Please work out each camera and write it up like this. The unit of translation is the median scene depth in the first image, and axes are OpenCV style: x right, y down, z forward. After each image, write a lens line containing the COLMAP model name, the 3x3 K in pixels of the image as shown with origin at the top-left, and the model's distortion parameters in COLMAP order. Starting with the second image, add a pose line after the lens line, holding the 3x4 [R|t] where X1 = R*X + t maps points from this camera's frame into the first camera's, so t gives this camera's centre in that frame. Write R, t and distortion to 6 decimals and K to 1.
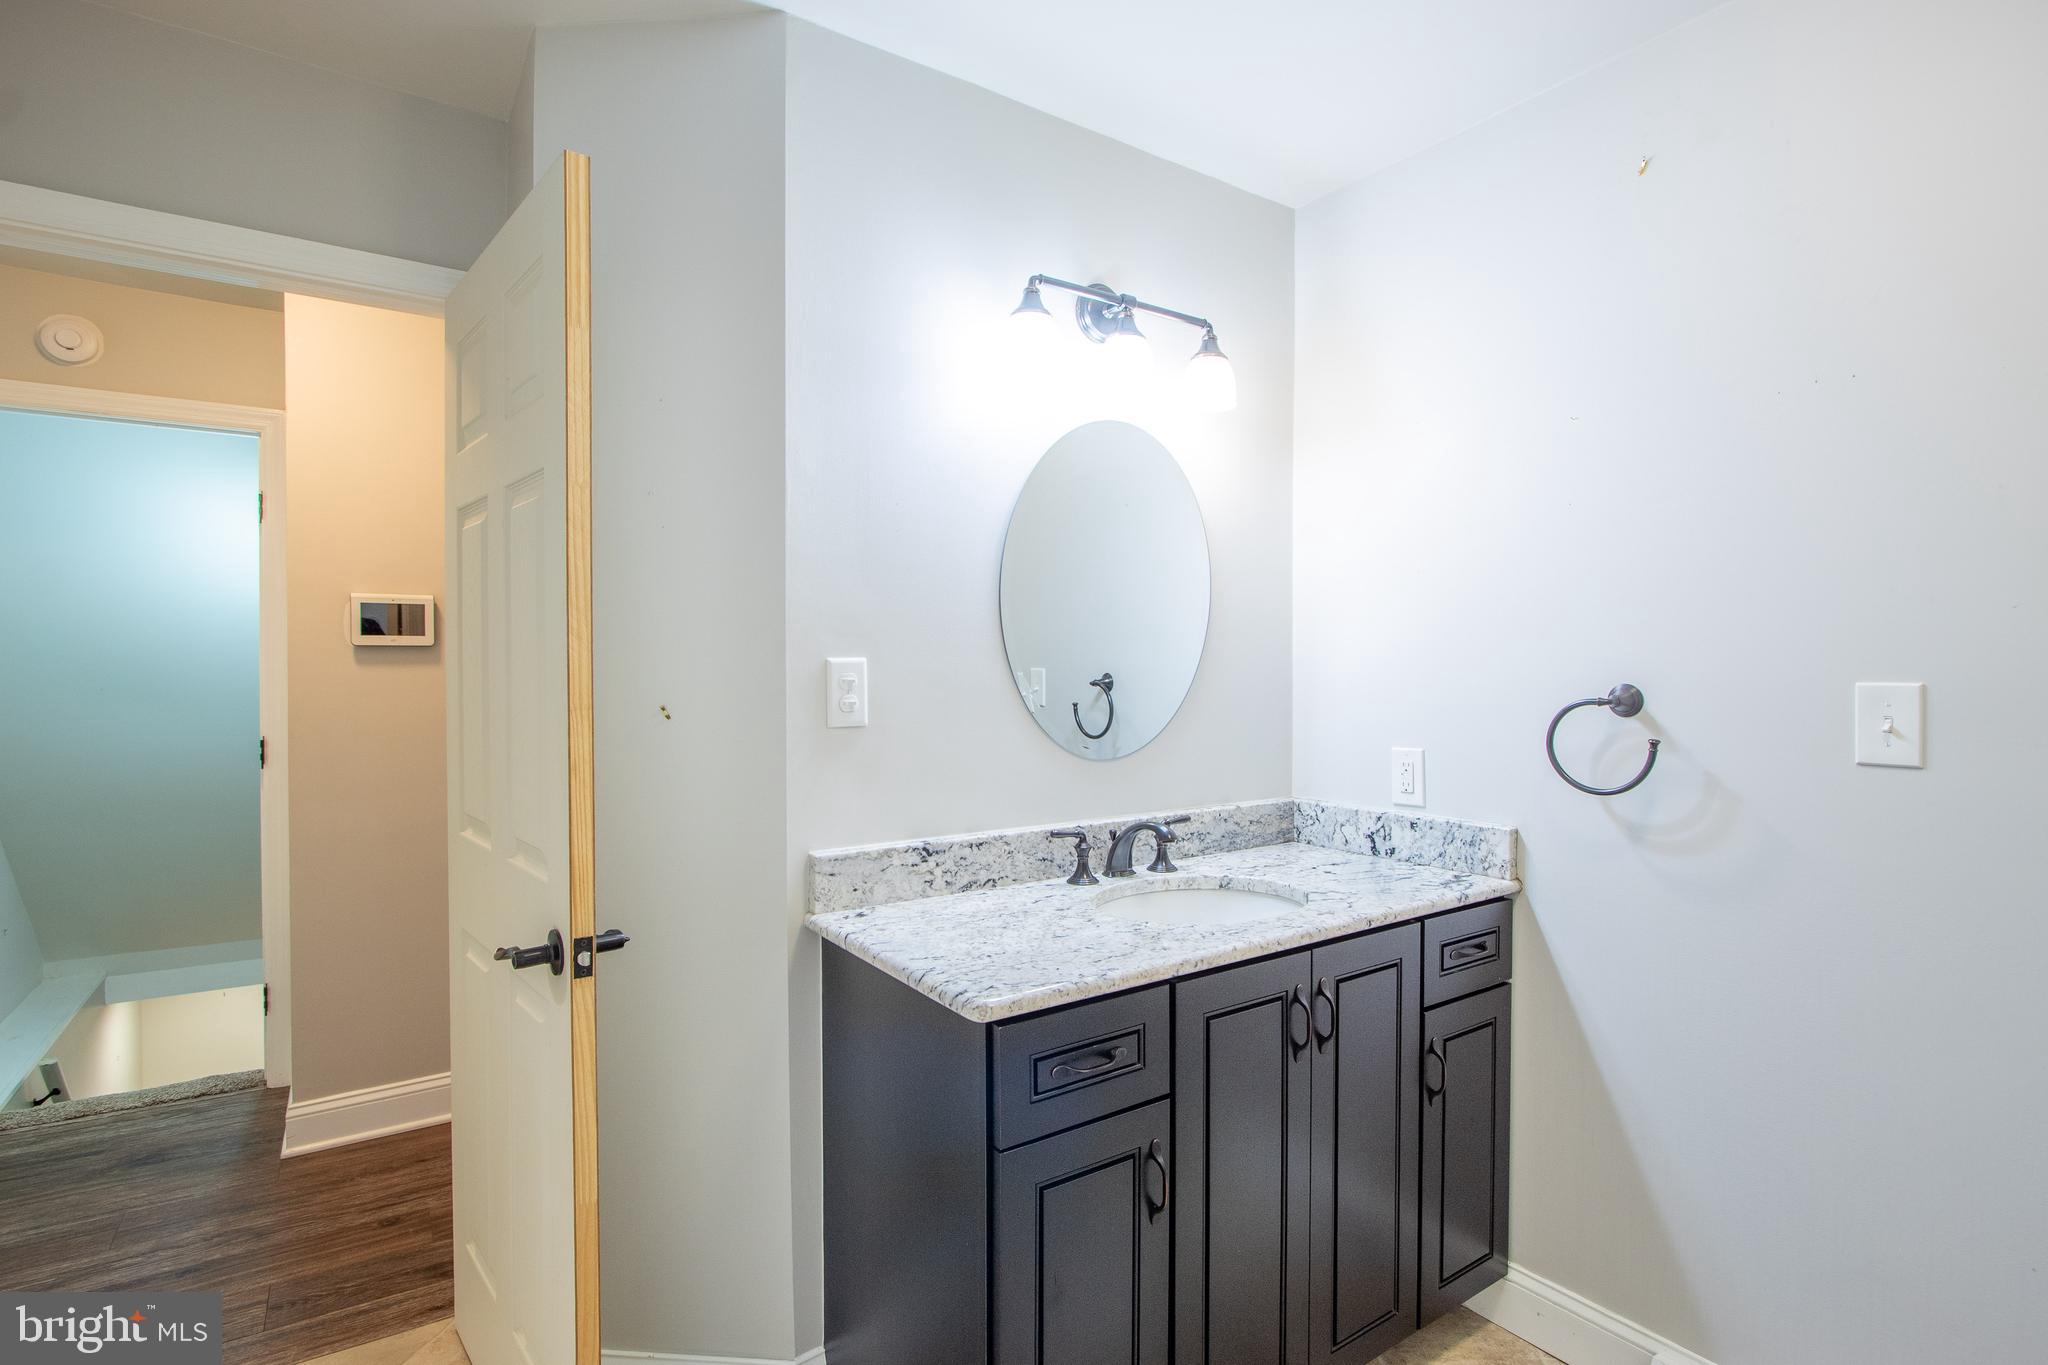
lens RADIAL K [[969.5, 0, 1029.9], [0, 969.5, 678.7], [0, 0, 1]] dist [-0.019143, 0.000317]
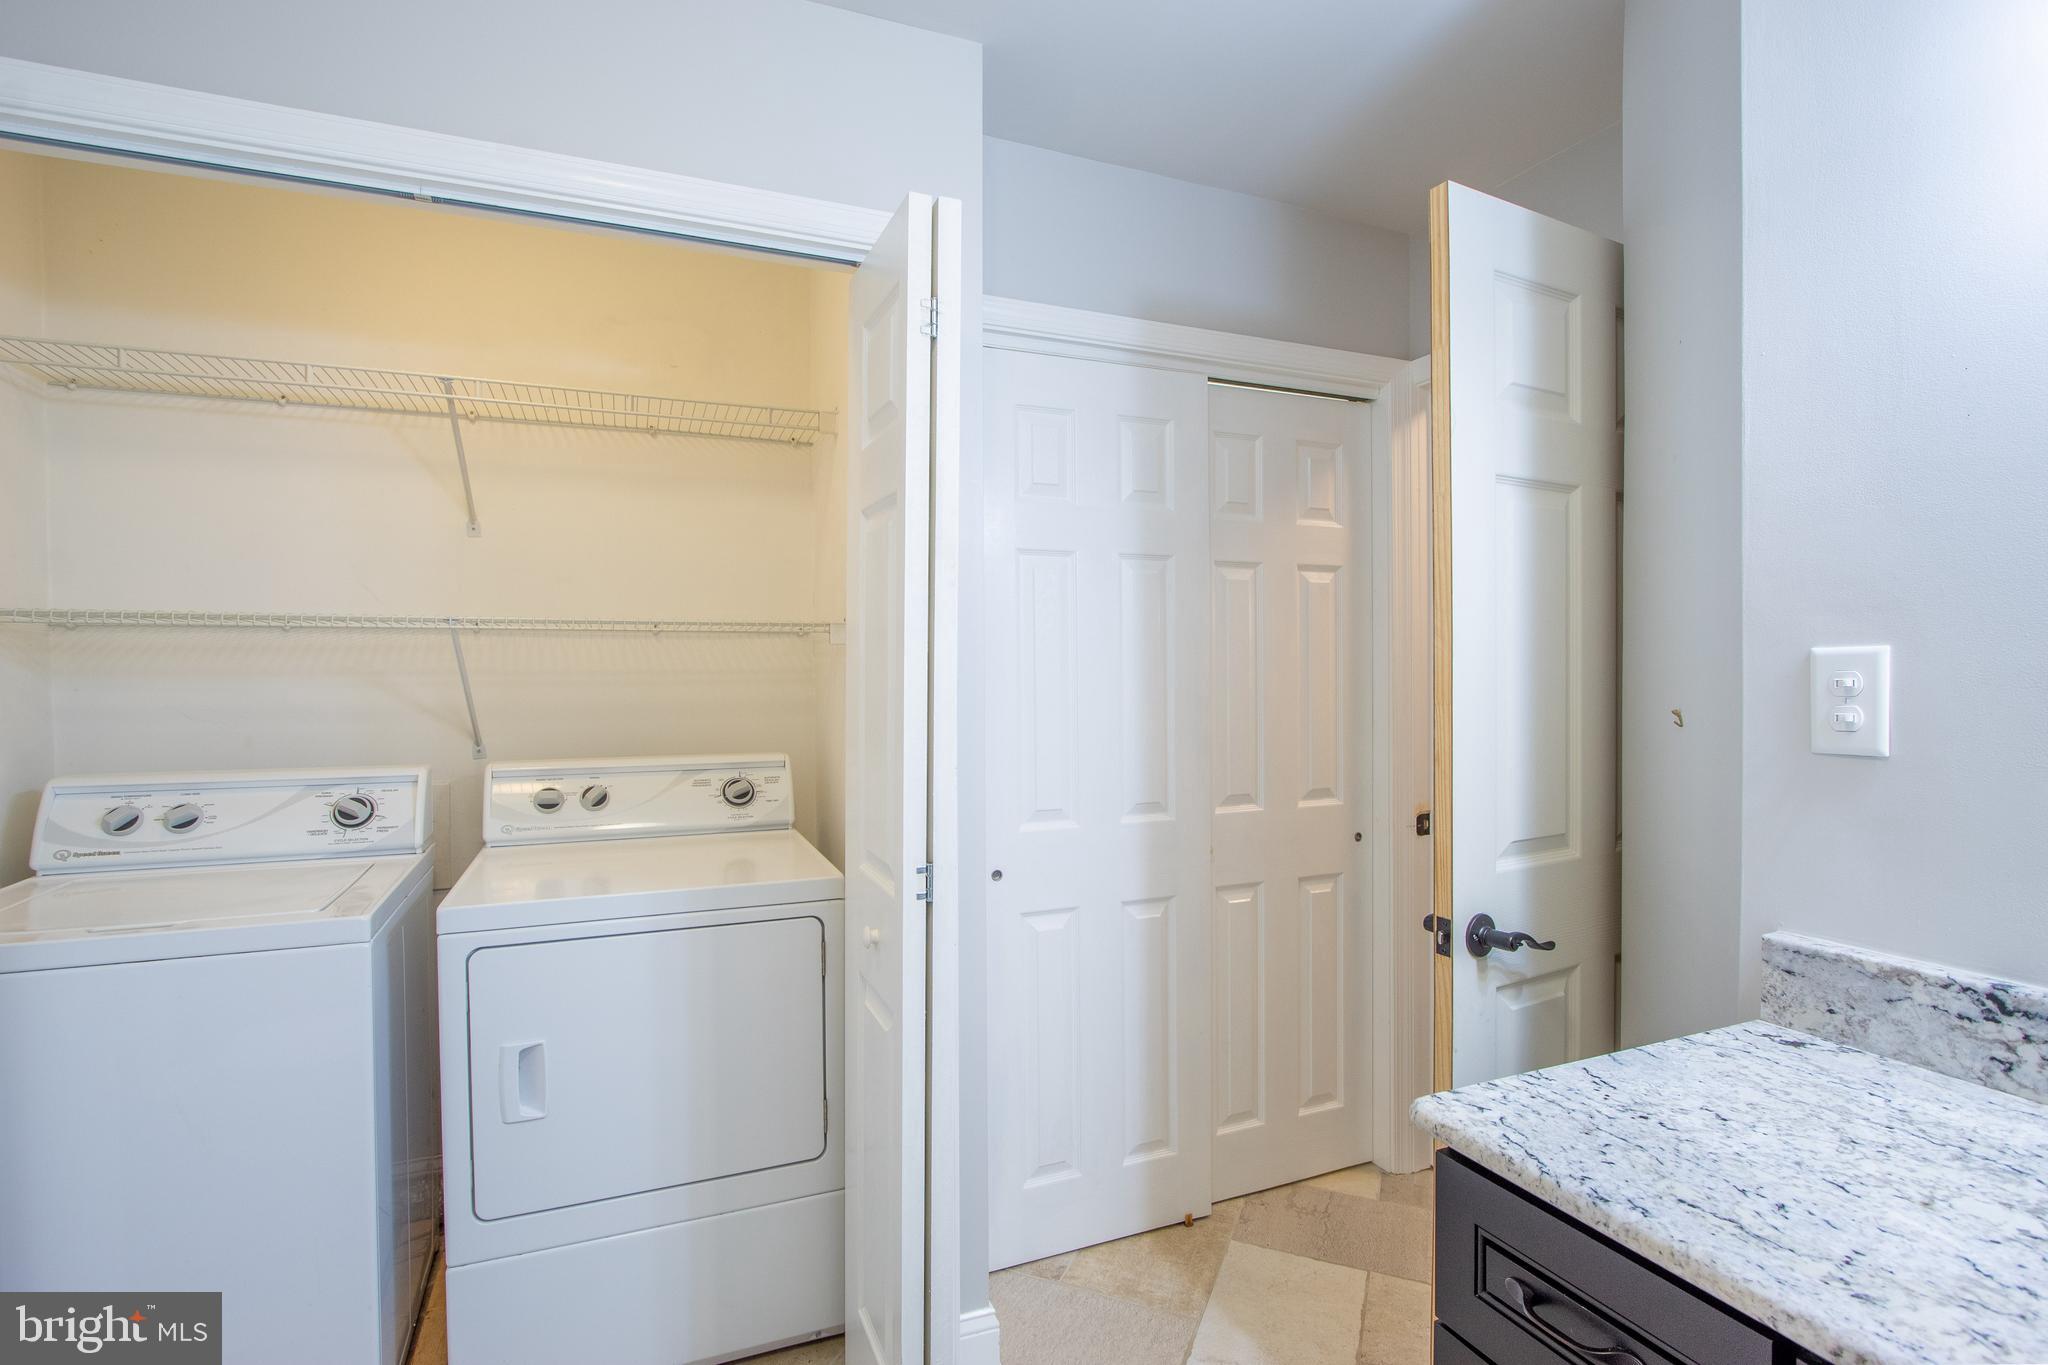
lens RADIAL K [[969.5, 0, 1024.4], [0, 969.5, 679.5], [0, 0, 1]] dist [-0.019143, 0.000317]
pose [[-0.222147, 0.003872, -0.975005, 0.547392], [-0.005329, 0.999972, 0.005185, -0.000570], [0.974999, 0.006348, -0.222121, 0.618541]]
